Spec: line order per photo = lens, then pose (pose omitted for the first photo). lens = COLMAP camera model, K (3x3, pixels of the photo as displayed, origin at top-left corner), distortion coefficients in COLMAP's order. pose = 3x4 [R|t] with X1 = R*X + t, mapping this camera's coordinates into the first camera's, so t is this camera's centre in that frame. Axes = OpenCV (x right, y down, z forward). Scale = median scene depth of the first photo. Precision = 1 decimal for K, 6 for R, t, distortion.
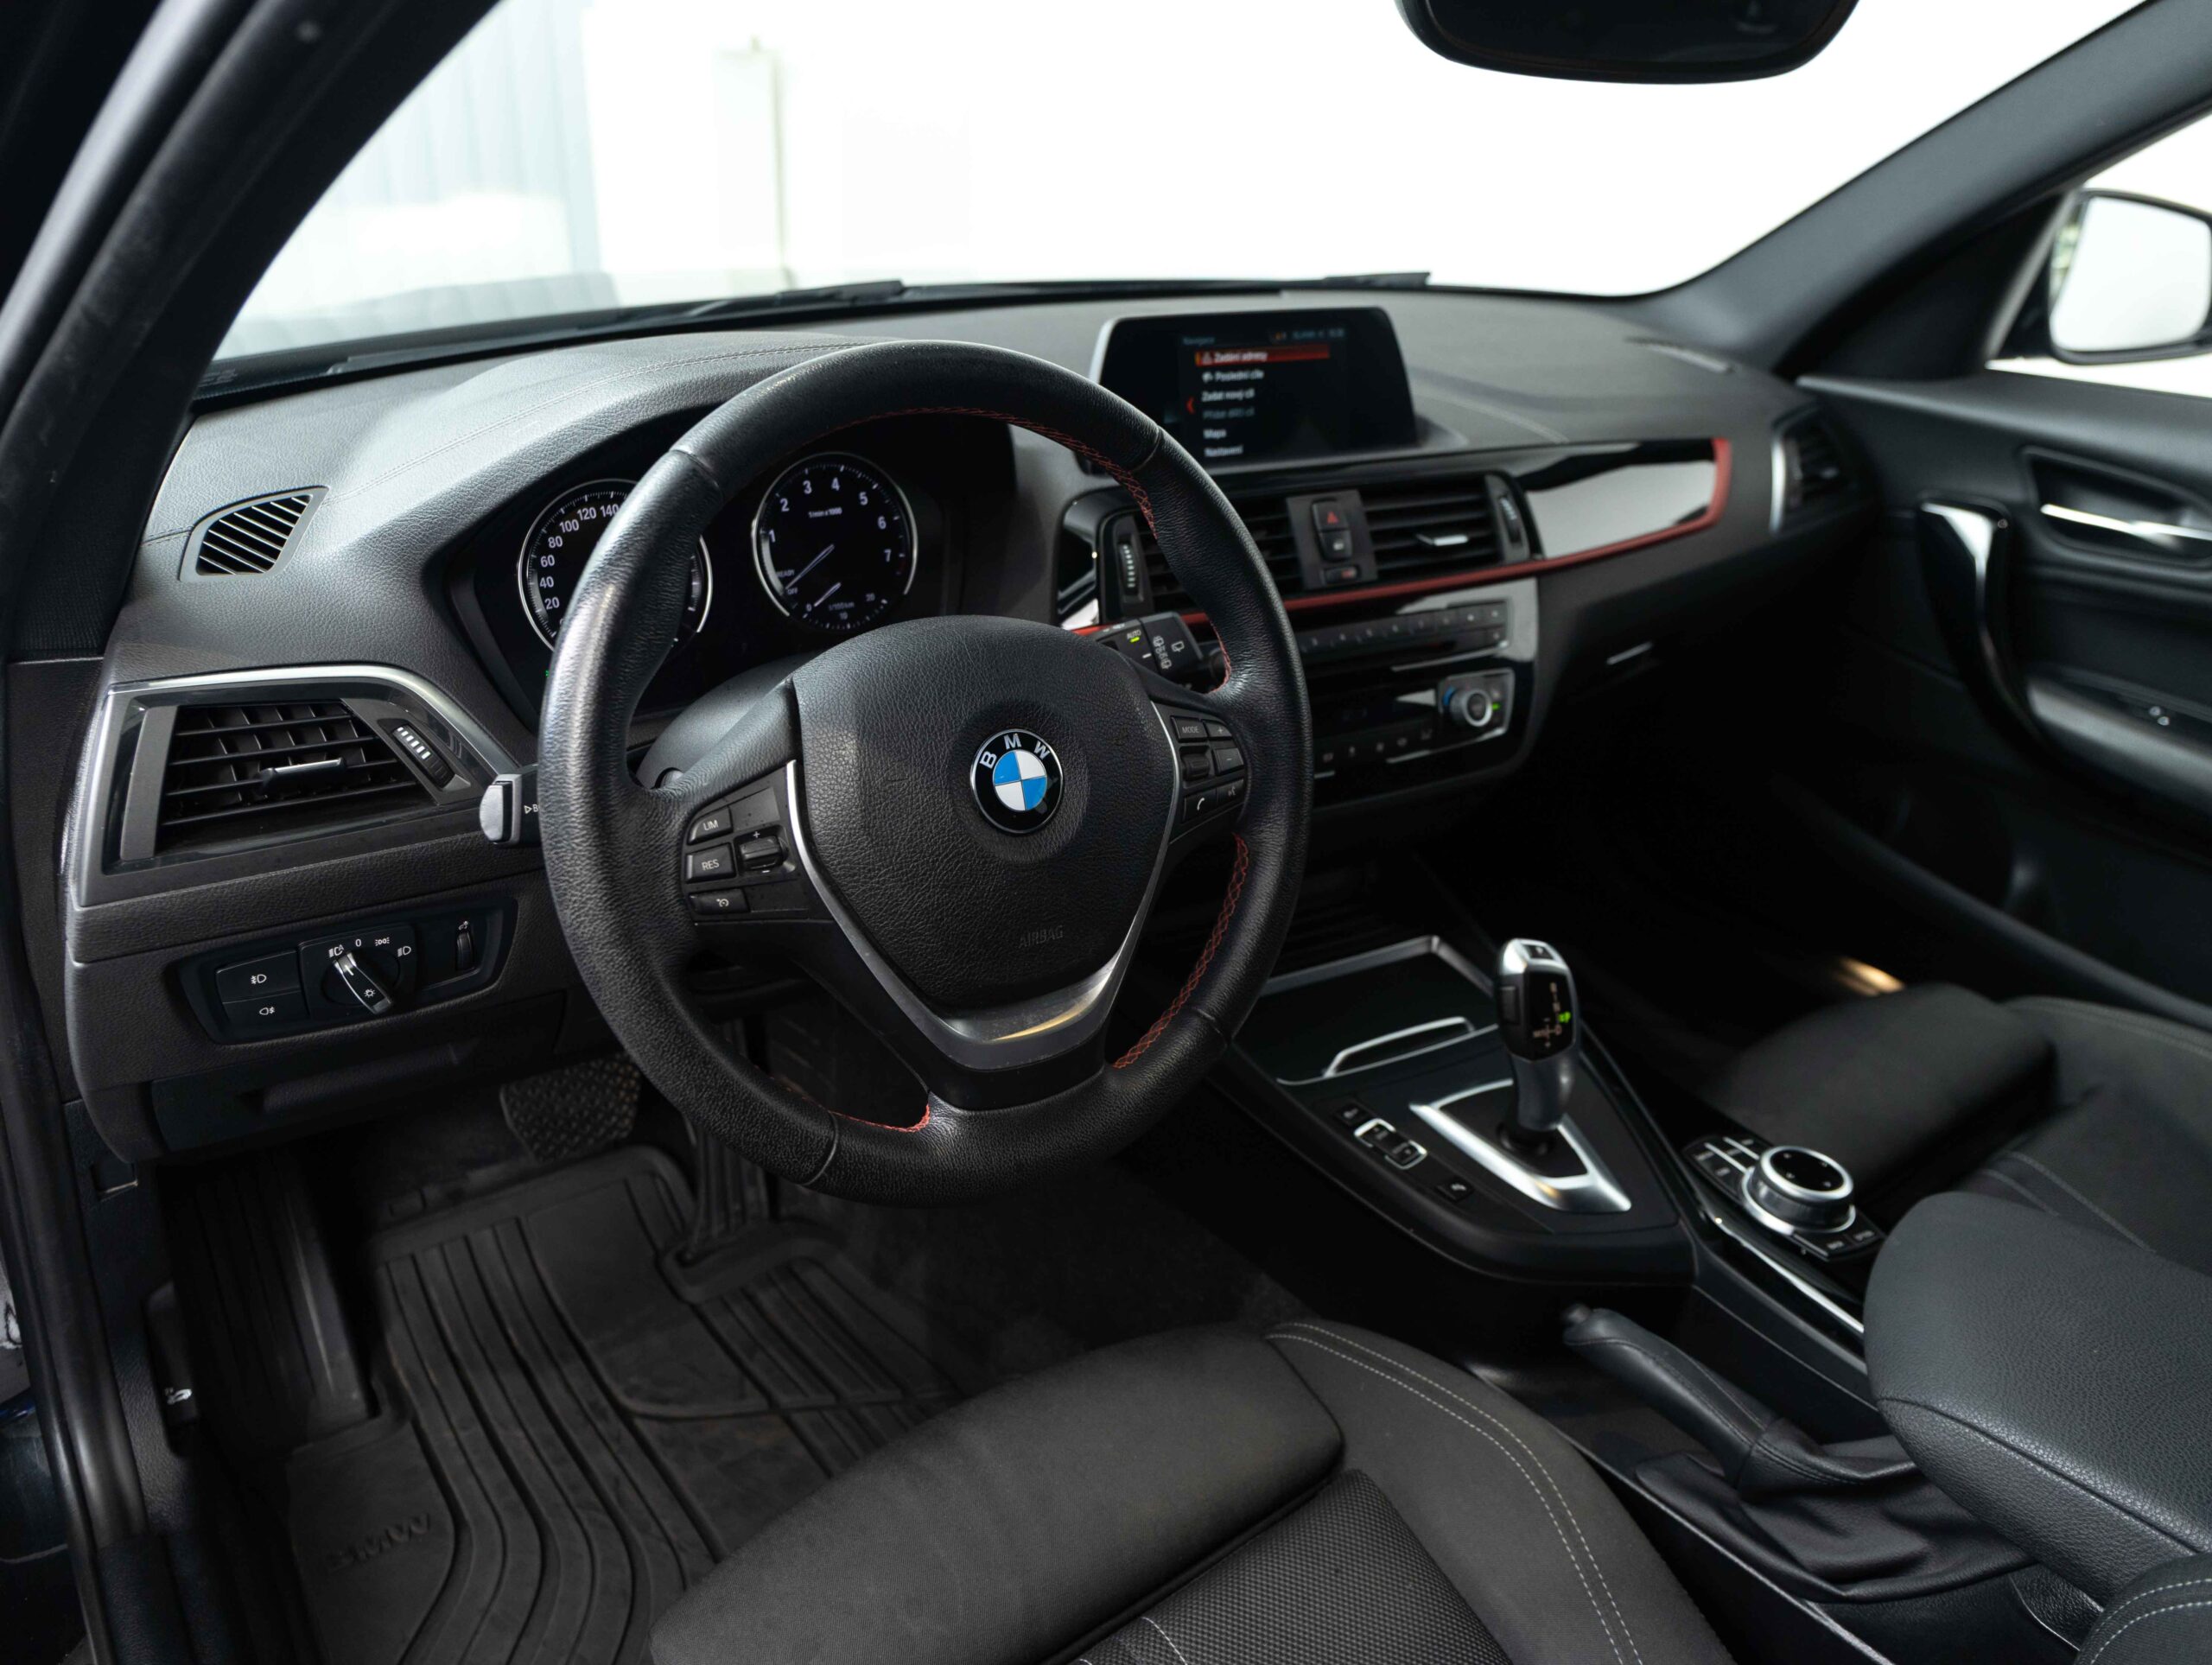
lens RADIAL K [[1524.3, 0, 1070.5], [0, 1524.3, 819.7], [0, 0, 1]] dist [-0.008946, -0.012401]
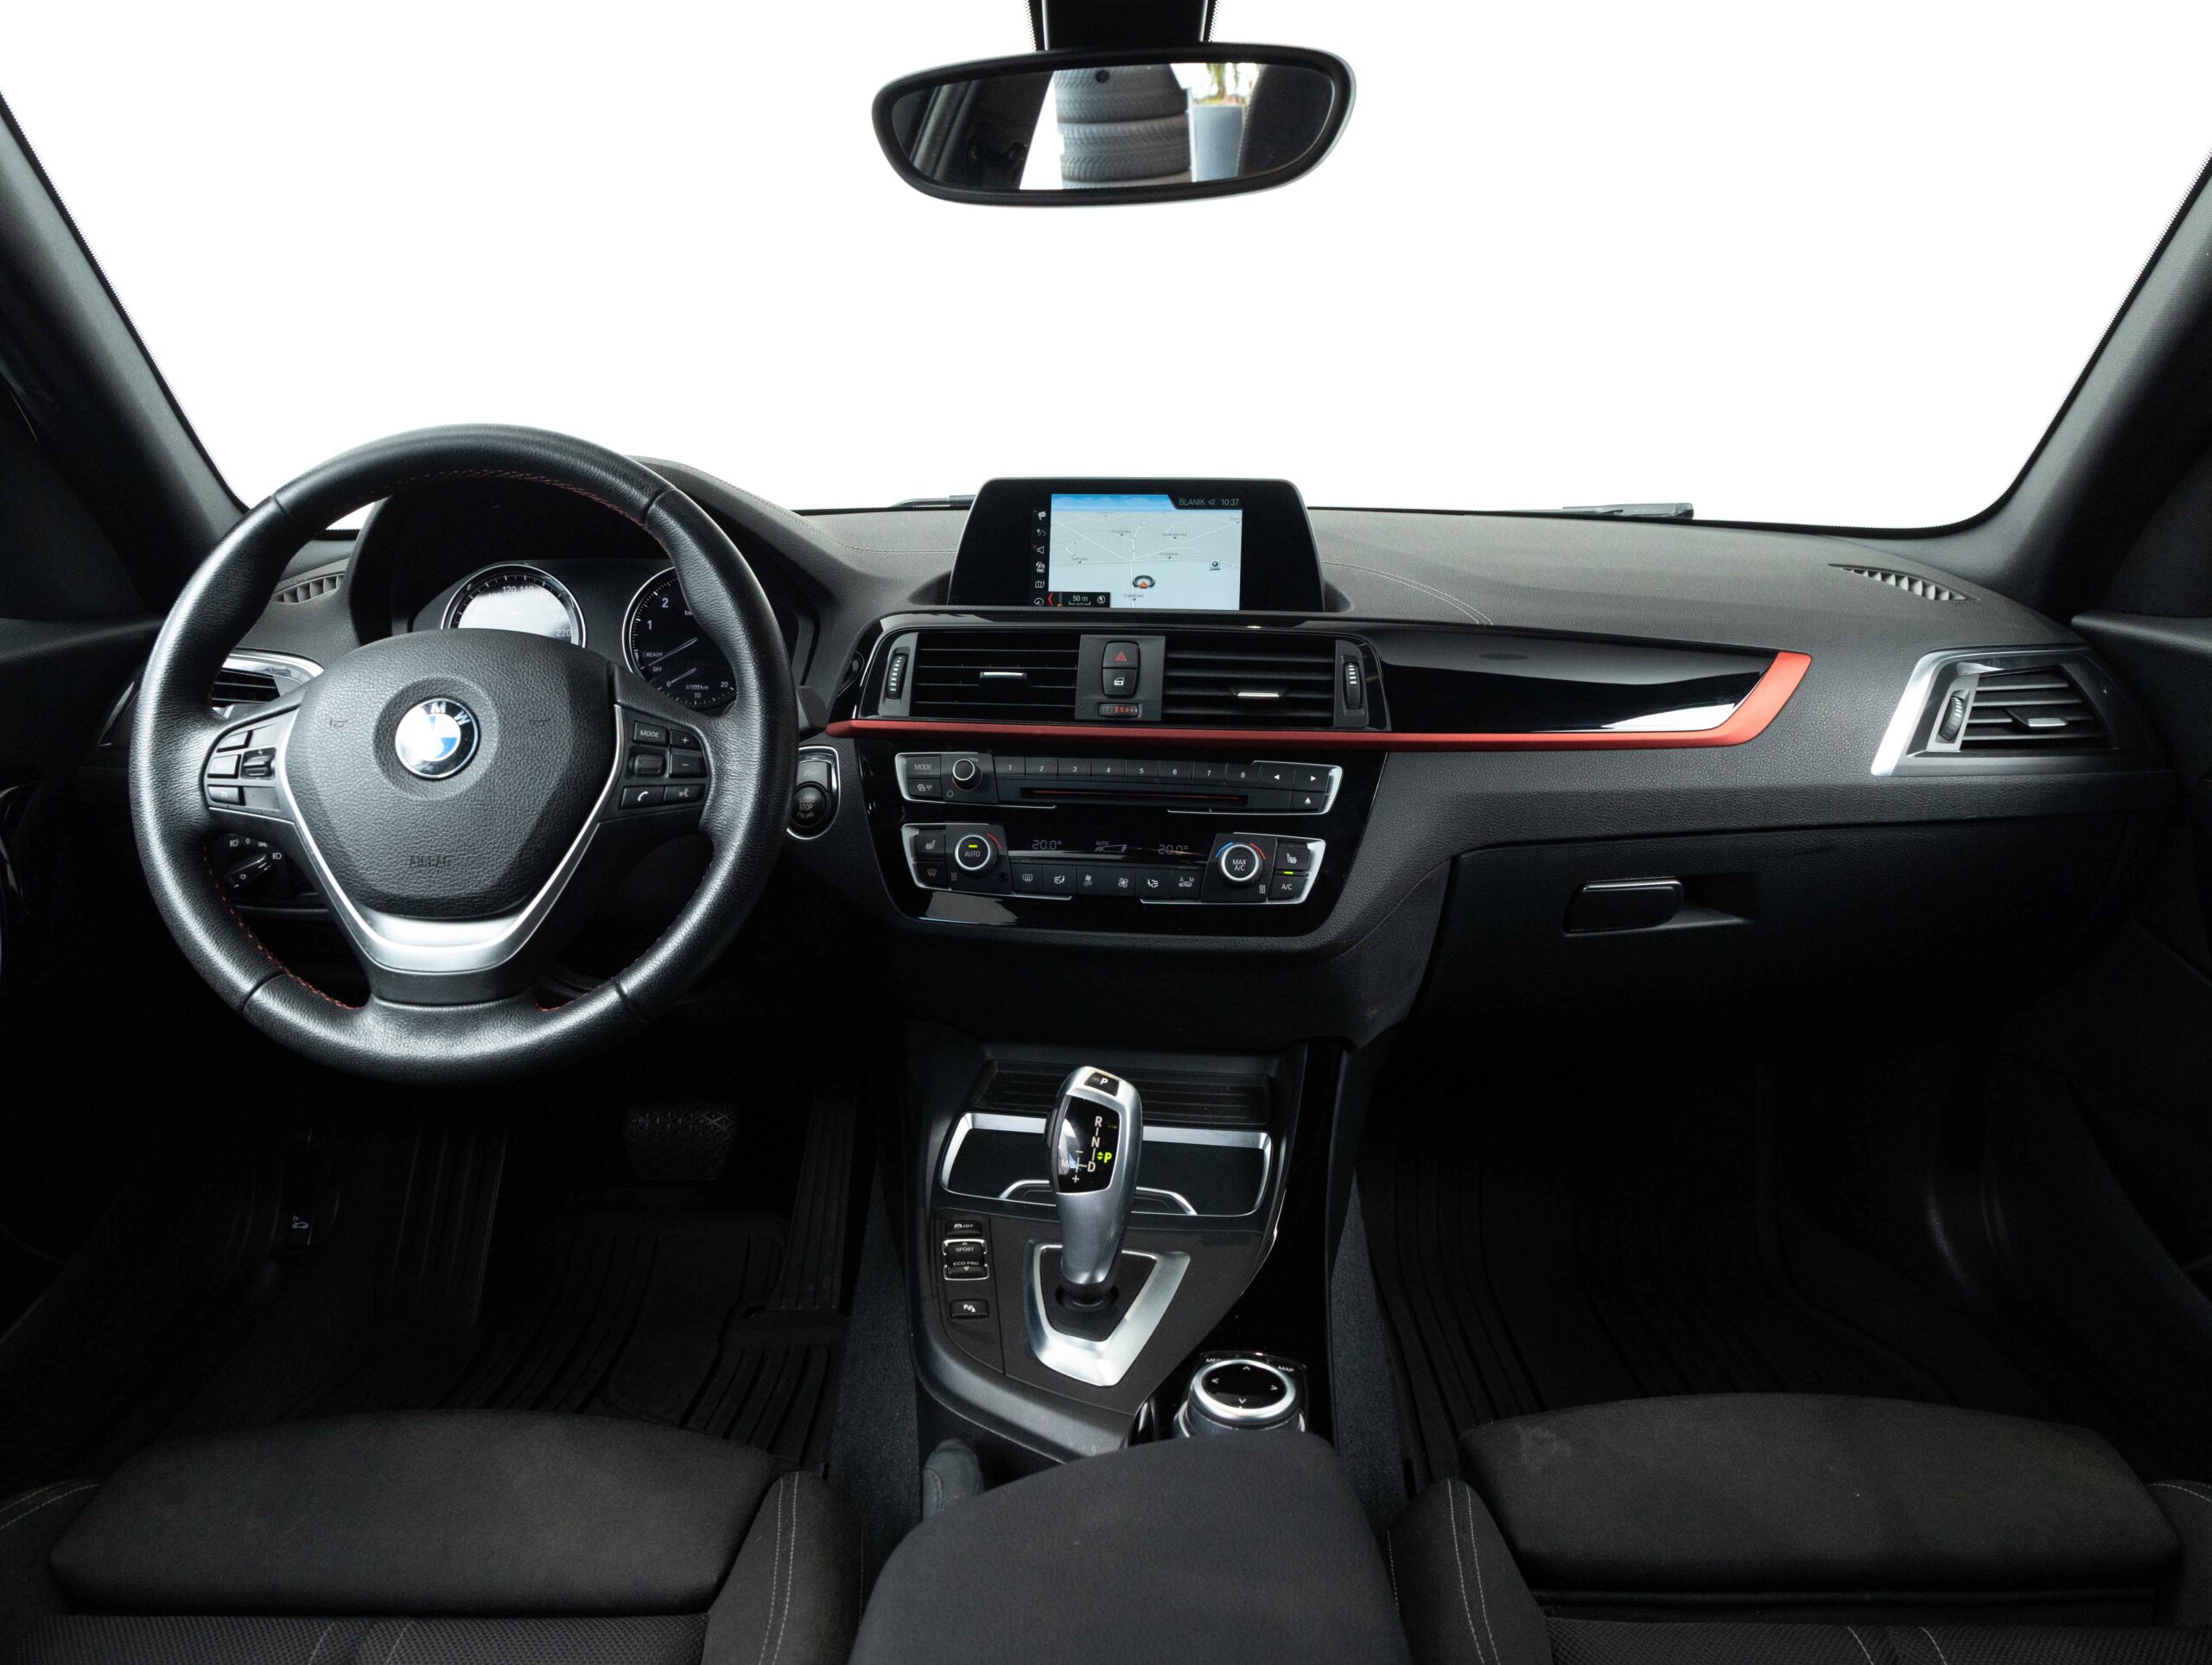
lens RADIAL K [[1524.3, 0, 1095.7], [0, 1524.3, 842.9], [0, 0, 1]] dist [-0.008946, -0.012401]
pose [[0.813949, 0.115256, -0.569388, 0.745859], [-0.235585, 0.961399, -0.142166, 0.071988], [0.531024, 0.249855, 0.809683, 0.185483]]
